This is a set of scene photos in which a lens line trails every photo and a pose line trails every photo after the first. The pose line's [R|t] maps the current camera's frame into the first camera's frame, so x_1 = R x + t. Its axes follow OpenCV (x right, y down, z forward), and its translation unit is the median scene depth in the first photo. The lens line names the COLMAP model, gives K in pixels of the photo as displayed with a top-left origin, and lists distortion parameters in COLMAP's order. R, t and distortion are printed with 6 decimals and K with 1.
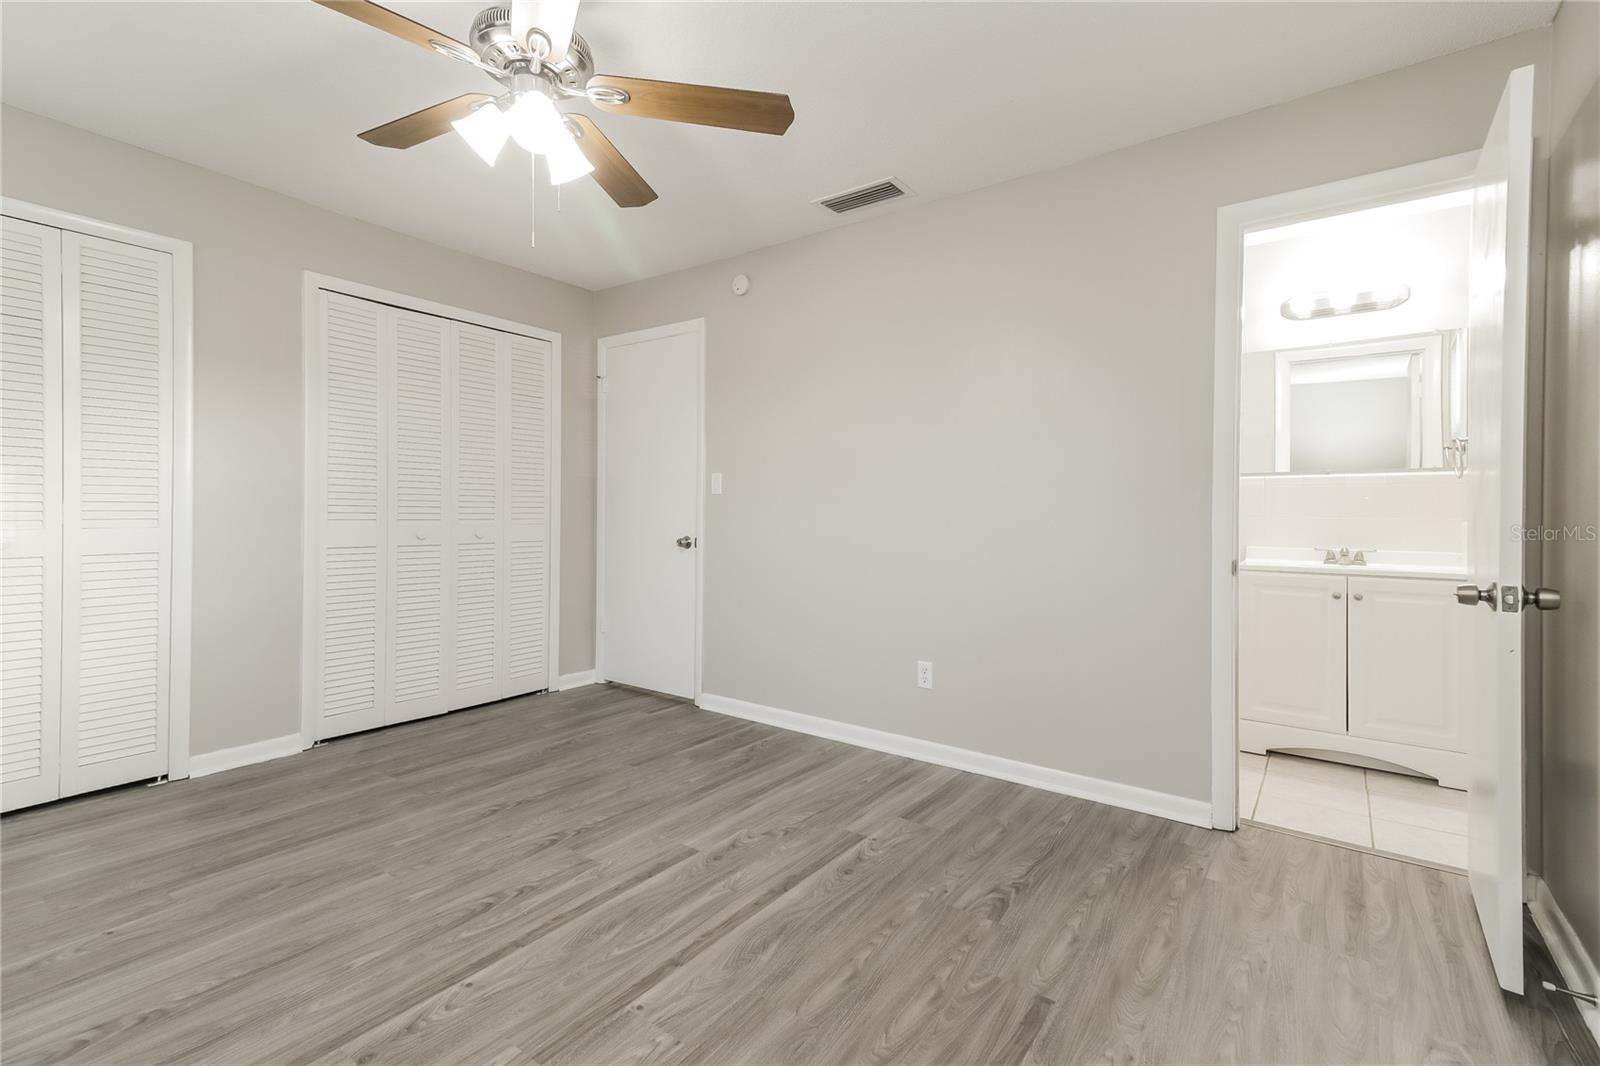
lens RADIAL K [[728.5, 0, 802.3], [0, 728.5, 508.6], [0, 0, 1]] dist [0.000700, -0.000540]
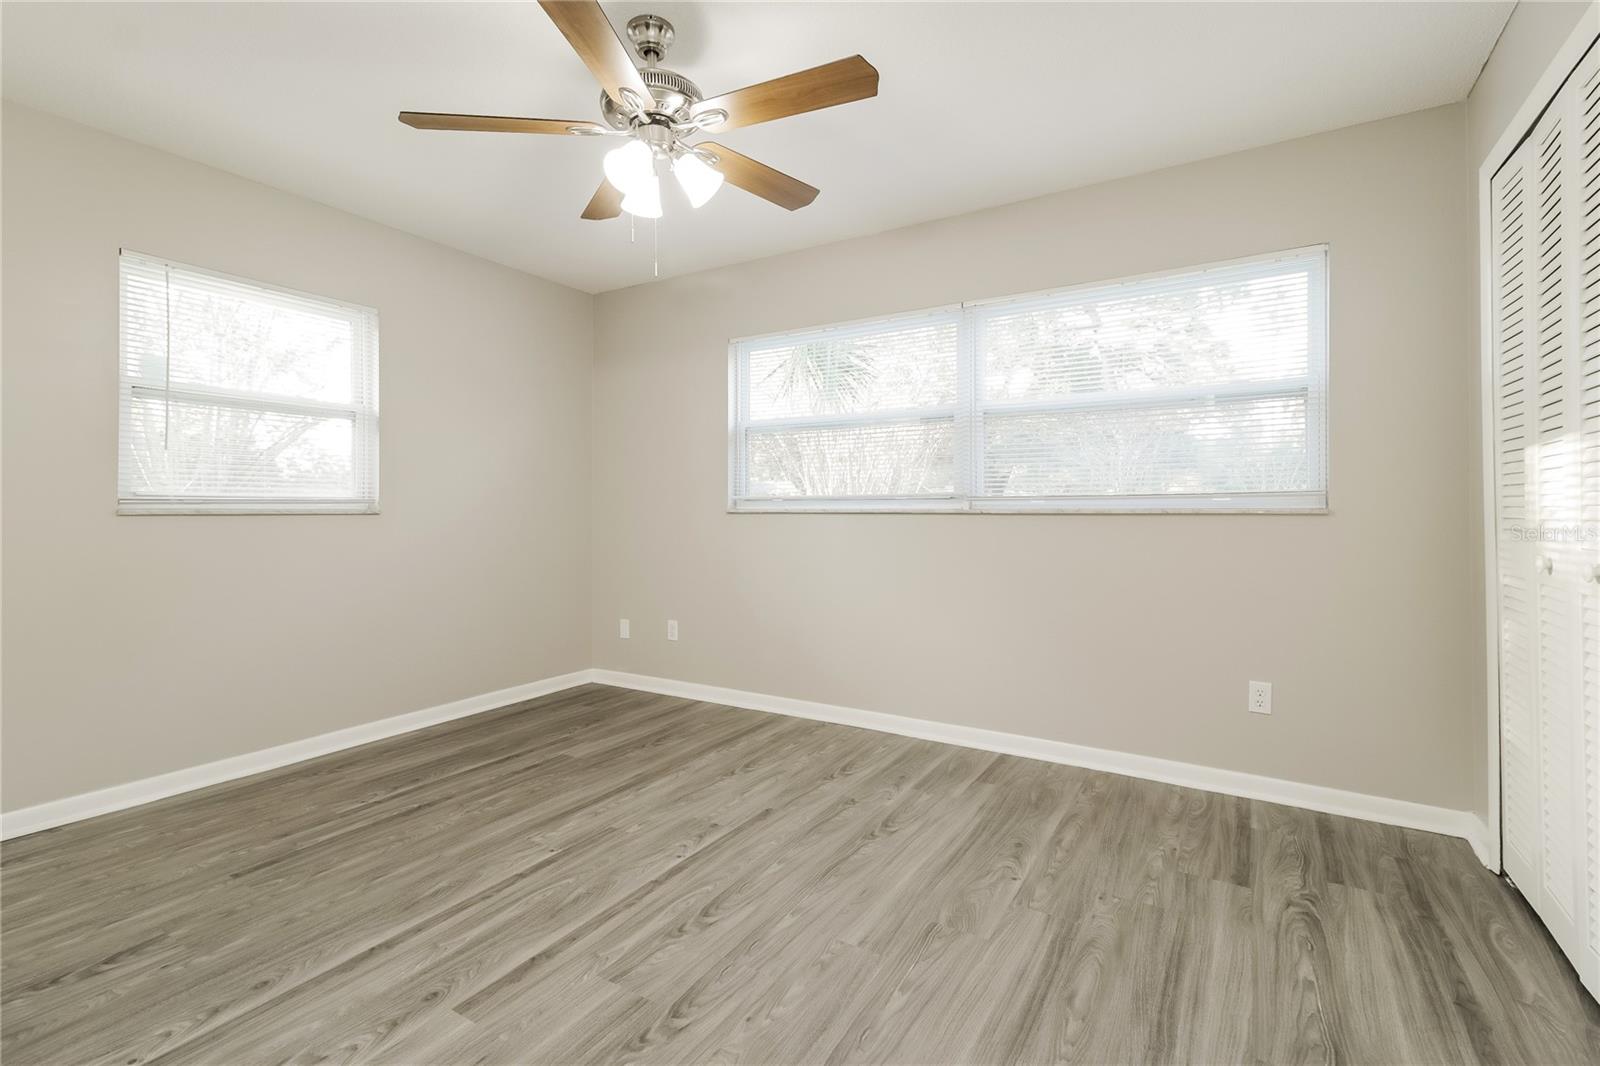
lens RADIAL K [[728.5, 0, 802.3], [0, 728.5, 508.6], [0, 0, 1]] dist [0.000700, -0.000540]
pose [[-0.996134, -0.018106, -0.085964, -0.454239], [-0.017633, 0.999825, -0.006255, 0.001426], [0.086063, -0.004715, -0.996279, 1.944077]]
